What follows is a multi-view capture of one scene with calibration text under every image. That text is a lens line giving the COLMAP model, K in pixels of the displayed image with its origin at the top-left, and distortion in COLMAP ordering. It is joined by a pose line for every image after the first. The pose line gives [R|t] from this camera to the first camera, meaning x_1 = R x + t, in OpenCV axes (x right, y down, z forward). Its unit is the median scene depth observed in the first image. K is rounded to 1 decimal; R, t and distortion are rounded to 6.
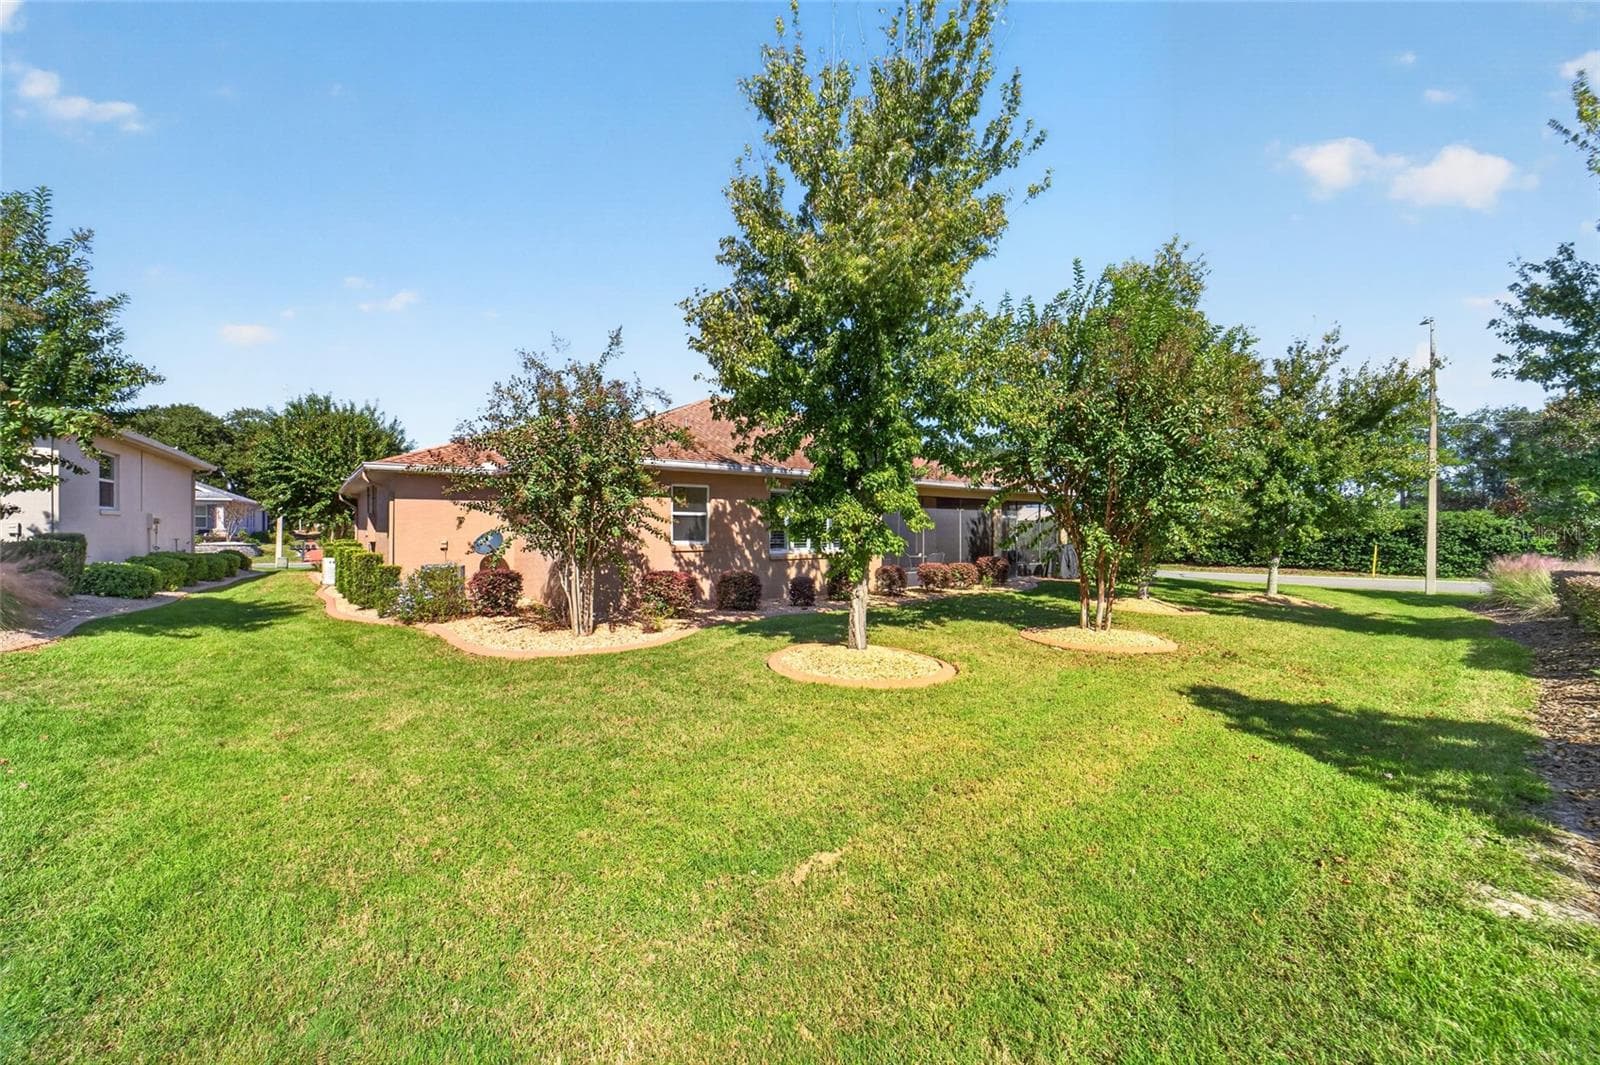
lens RADIAL K [[611.4, 0, 800.5], [0, 611.4, 538.8], [0, 0, 1]] dist [-0.039549, 0.009472]
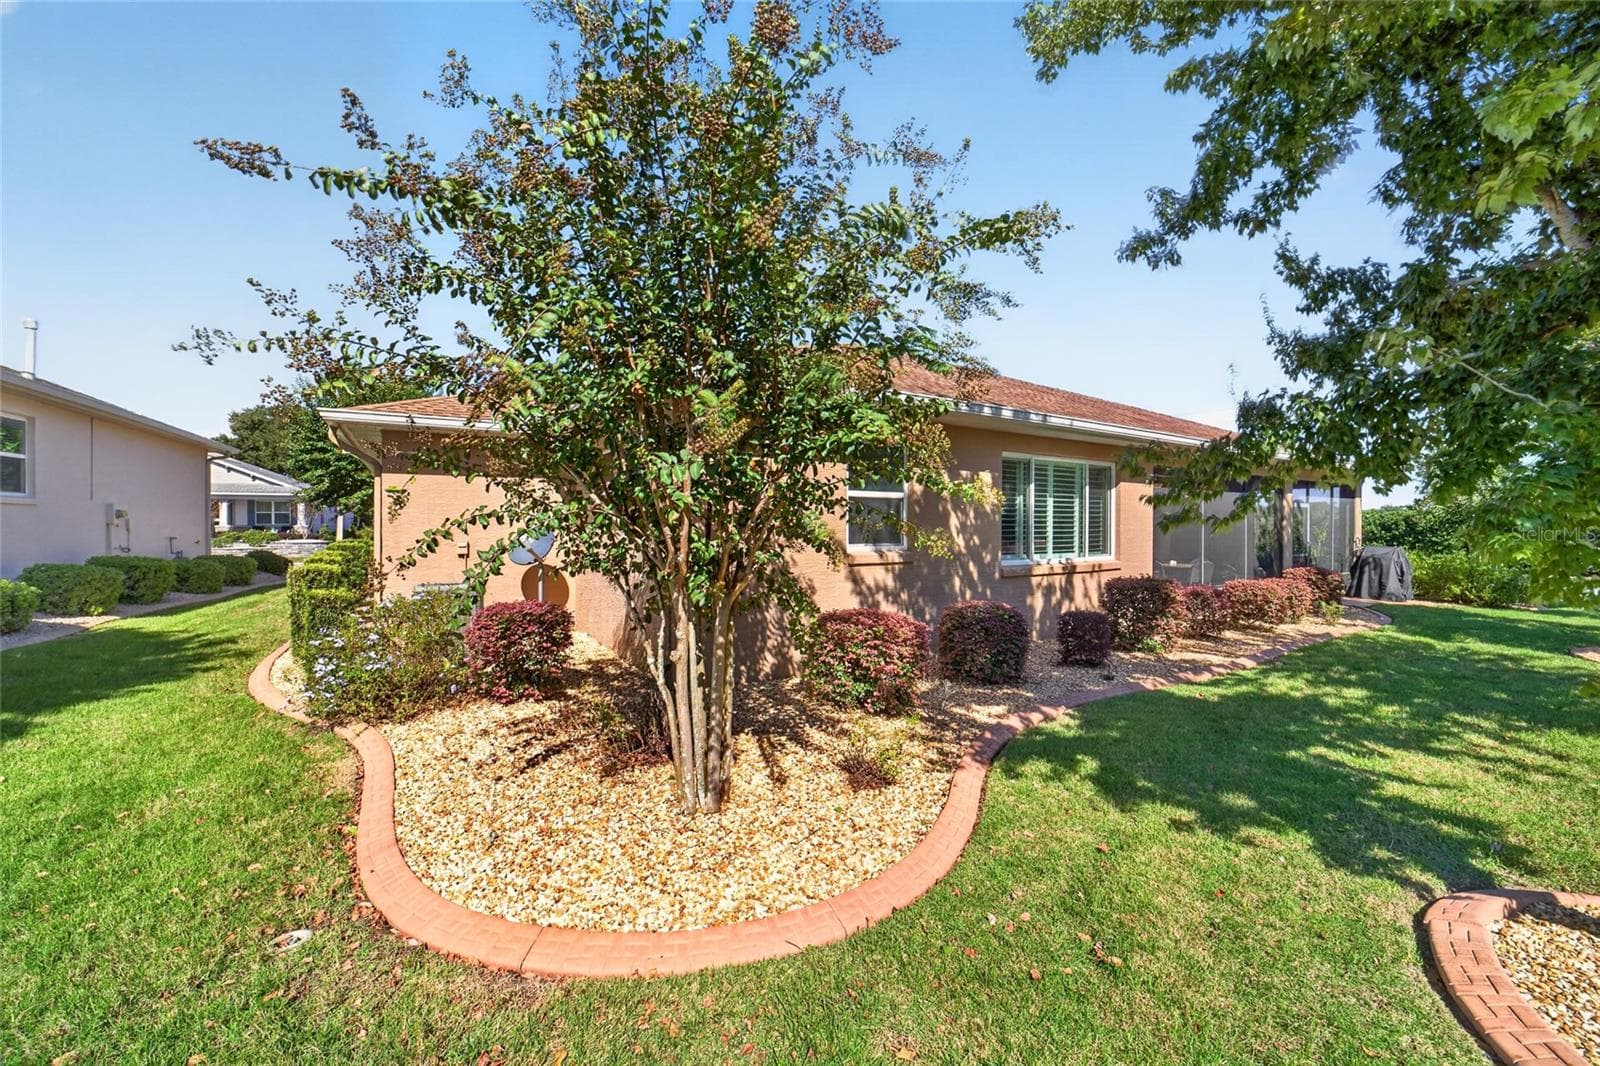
lens RADIAL K [[611.4, 0, 800.5], [0, 611.4, 539.3], [0, 0, 1]] dist [-0.039549, 0.009472]
pose [[0.991748, 0.002611, -0.128177, -0.177347], [-0.001896, 0.999982, 0.005705, -0.004365], [0.128190, -0.005415, 0.991735, 0.448437]]
